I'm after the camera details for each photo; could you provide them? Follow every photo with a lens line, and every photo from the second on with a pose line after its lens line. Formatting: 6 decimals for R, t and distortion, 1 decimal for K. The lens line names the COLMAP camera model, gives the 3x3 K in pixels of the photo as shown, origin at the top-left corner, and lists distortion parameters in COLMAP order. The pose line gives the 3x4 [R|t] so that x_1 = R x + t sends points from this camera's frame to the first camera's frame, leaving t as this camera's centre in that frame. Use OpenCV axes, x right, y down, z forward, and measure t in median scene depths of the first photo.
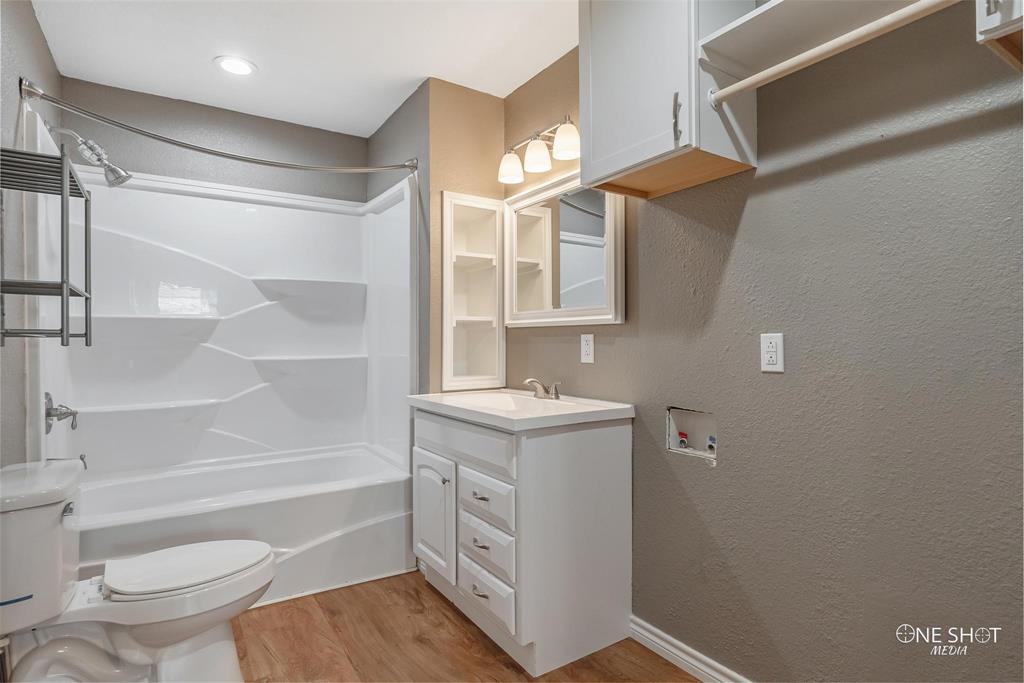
lens RADIAL K [[532.7, 0, 514.4], [0, 532.7, 344.4], [0, 0, 1]] dist [0.001562, 0.000835]
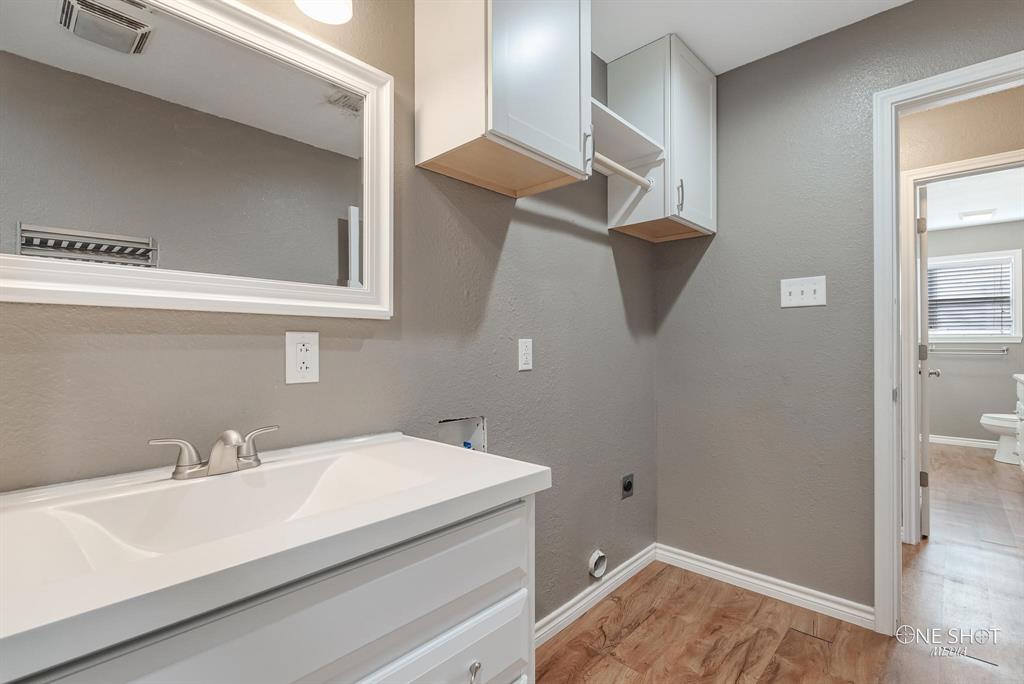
lens RADIAL K [[470.8, 0, 508.6], [0, 470.8, 339.9], [0, 0, 1]] dist [-0.001252, -0.000501]
pose [[-0.212253, 0.002411, 0.977212, -0.563482], [-0.004586, 0.999983, -0.003464, -0.014612], [-0.977204, -0.005216, -0.212239, 1.242792]]
